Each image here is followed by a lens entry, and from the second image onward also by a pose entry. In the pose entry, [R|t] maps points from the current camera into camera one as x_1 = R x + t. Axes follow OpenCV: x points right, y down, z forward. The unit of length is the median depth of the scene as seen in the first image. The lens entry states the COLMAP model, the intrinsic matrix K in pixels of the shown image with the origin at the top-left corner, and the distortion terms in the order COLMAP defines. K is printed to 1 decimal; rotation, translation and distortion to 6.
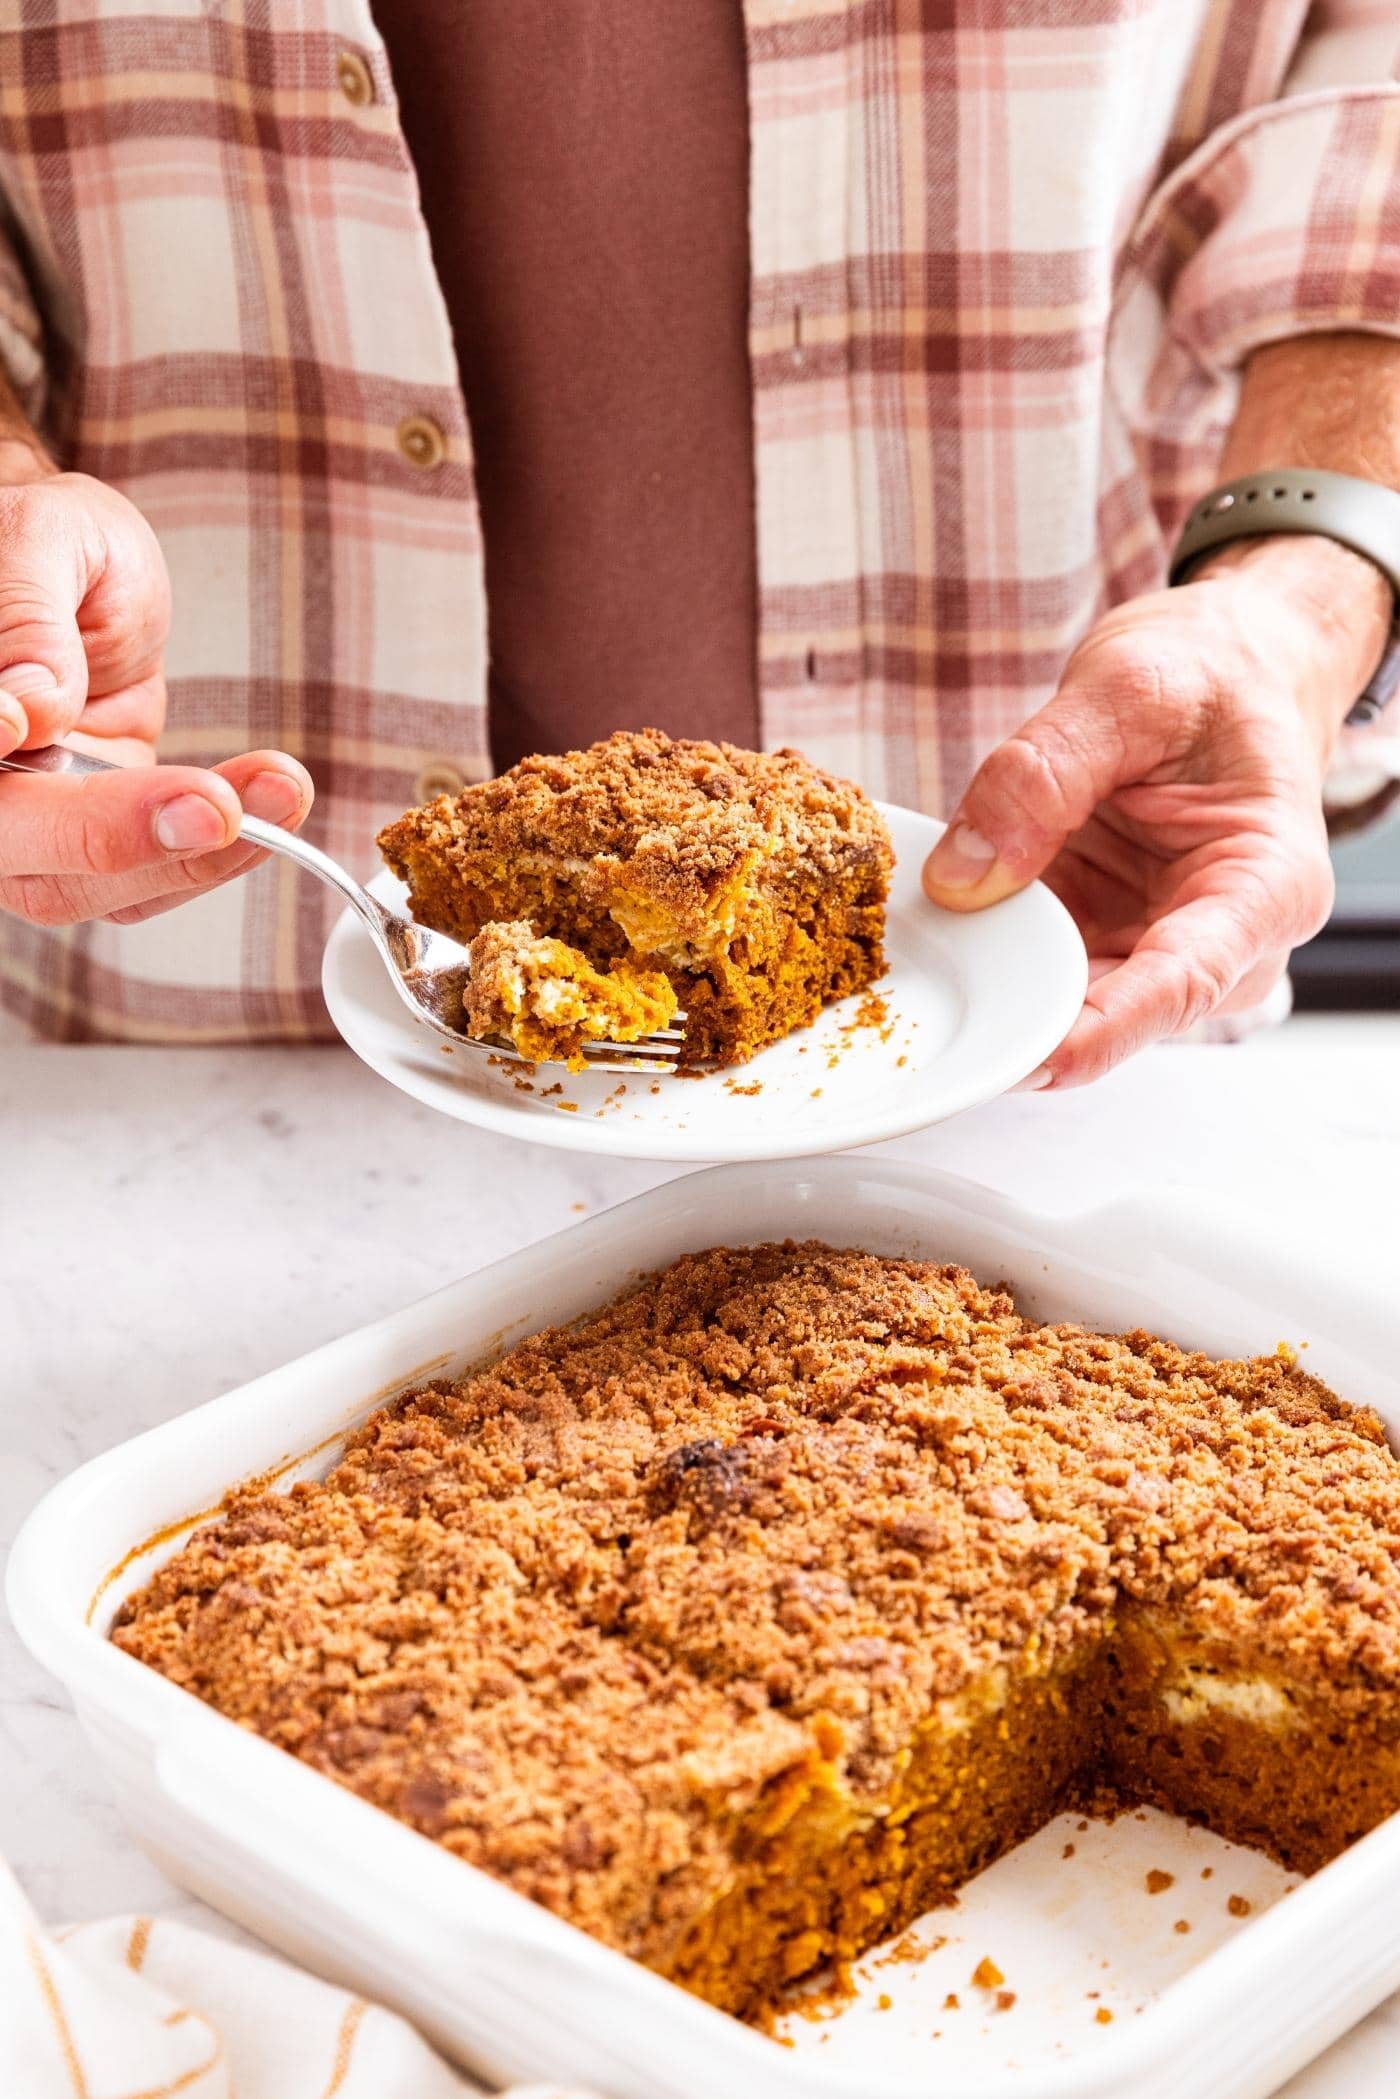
lens RADIAL K [[3100.2, 0, 748.9], [0, 3100.2, 1045.2], [0, 0, 1]] dist [-0.037374, 0.087557]
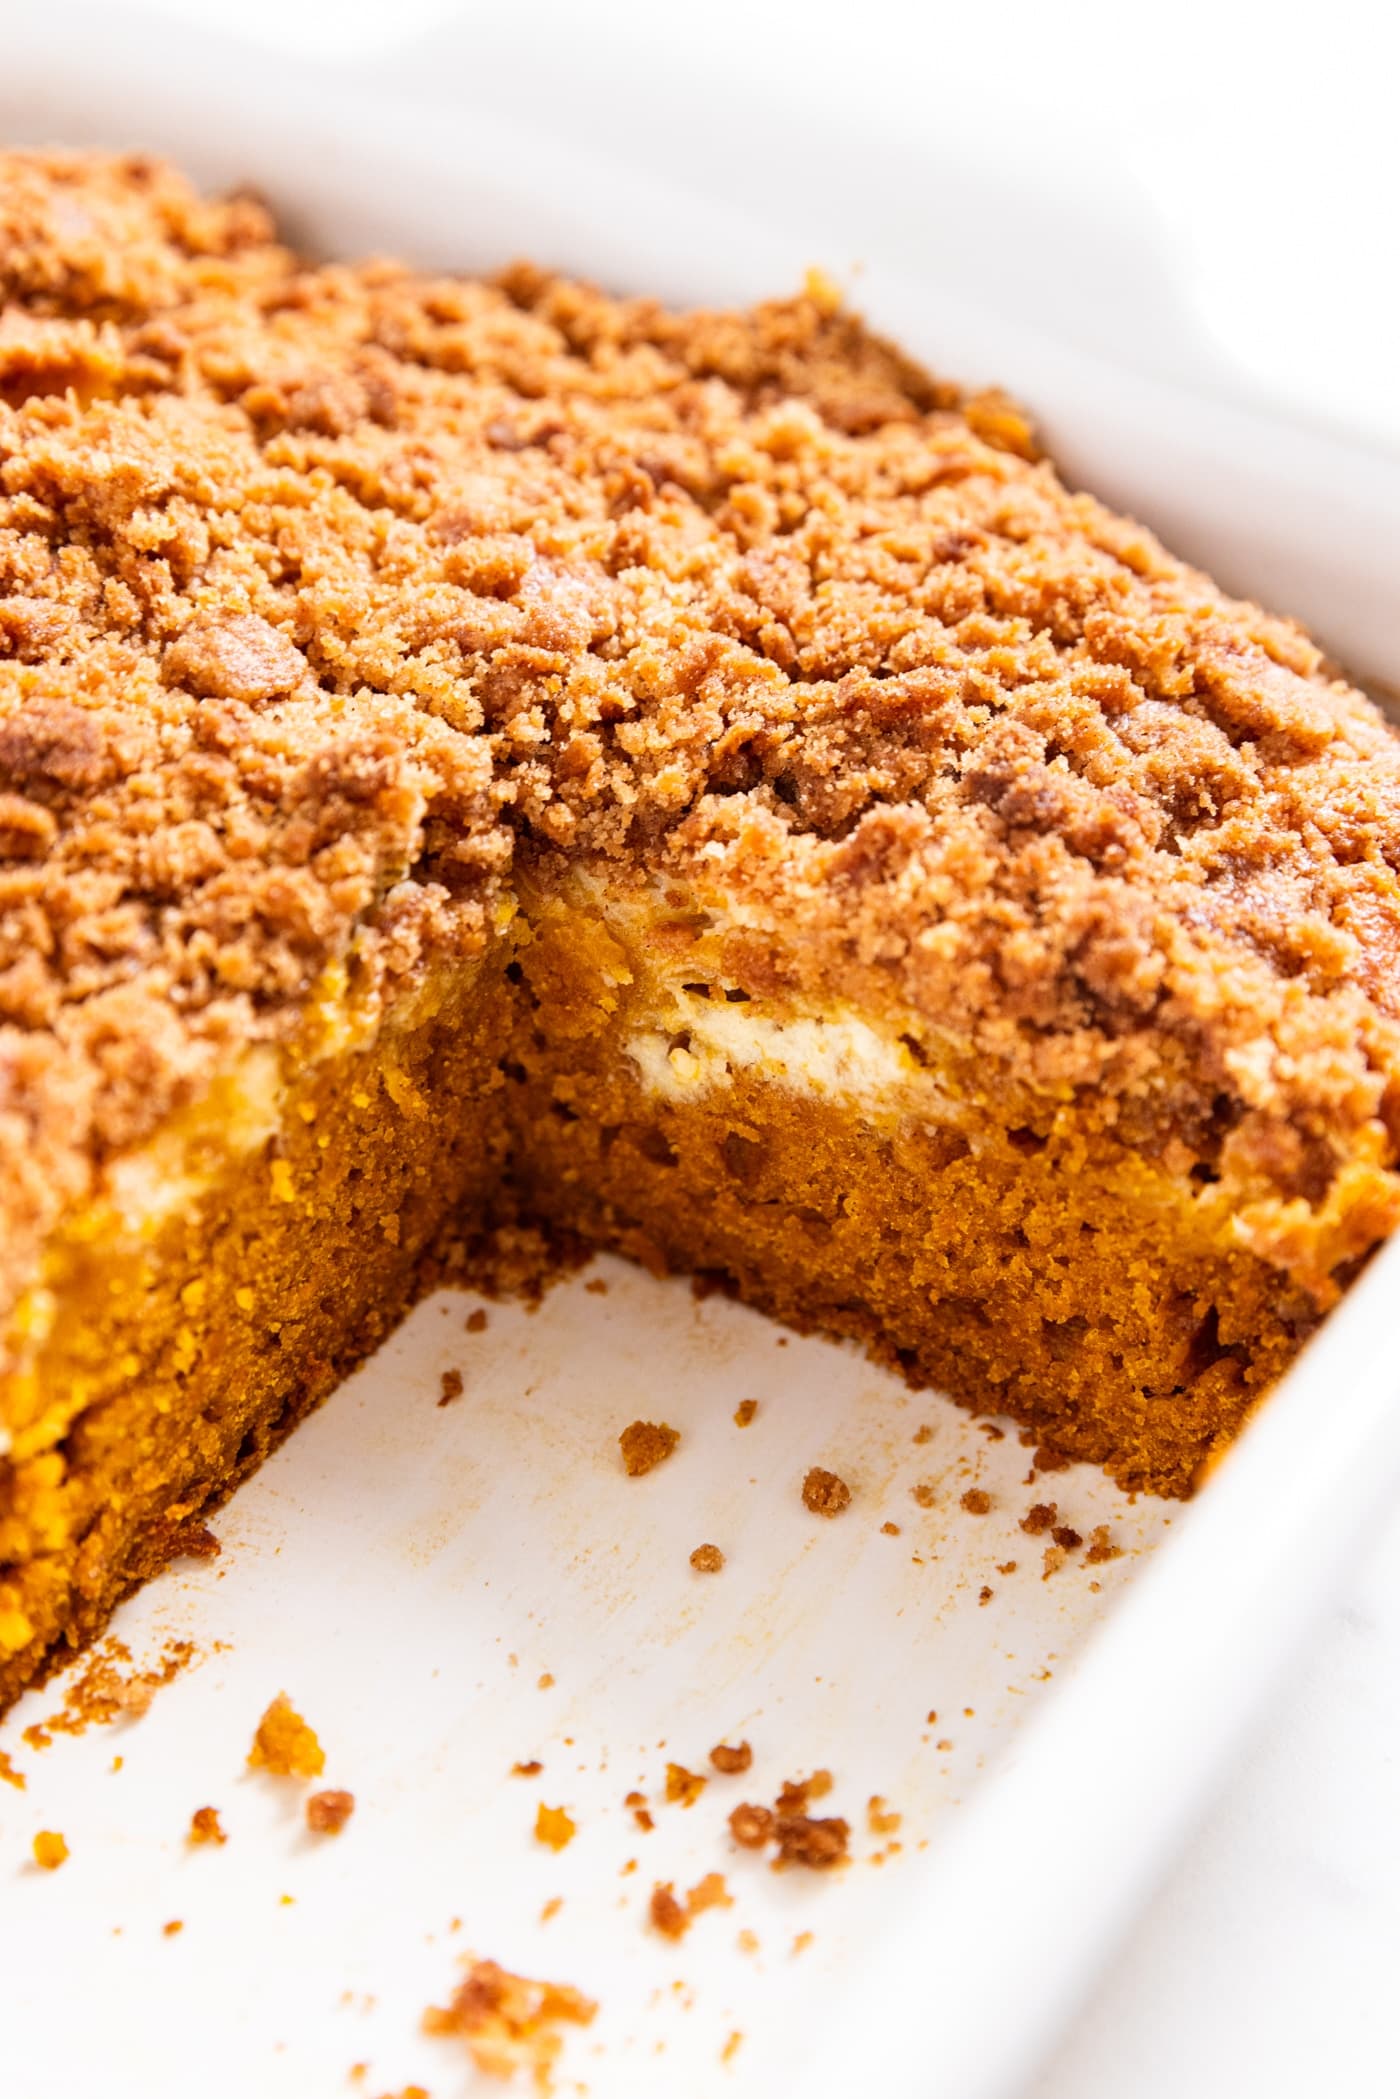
lens RADIAL K [[3100.2, 0, 748.9], [0, 3100.2, 1045.2], [0, 0, 1]] dist [-0.037374, 0.087557]
pose [[0.978214, -0.103414, 0.180008, 0.068214], [0.042680, 0.948753, 0.313123, 0.066060], [-0.203165, -0.298619, 0.932497, 0.566825]]
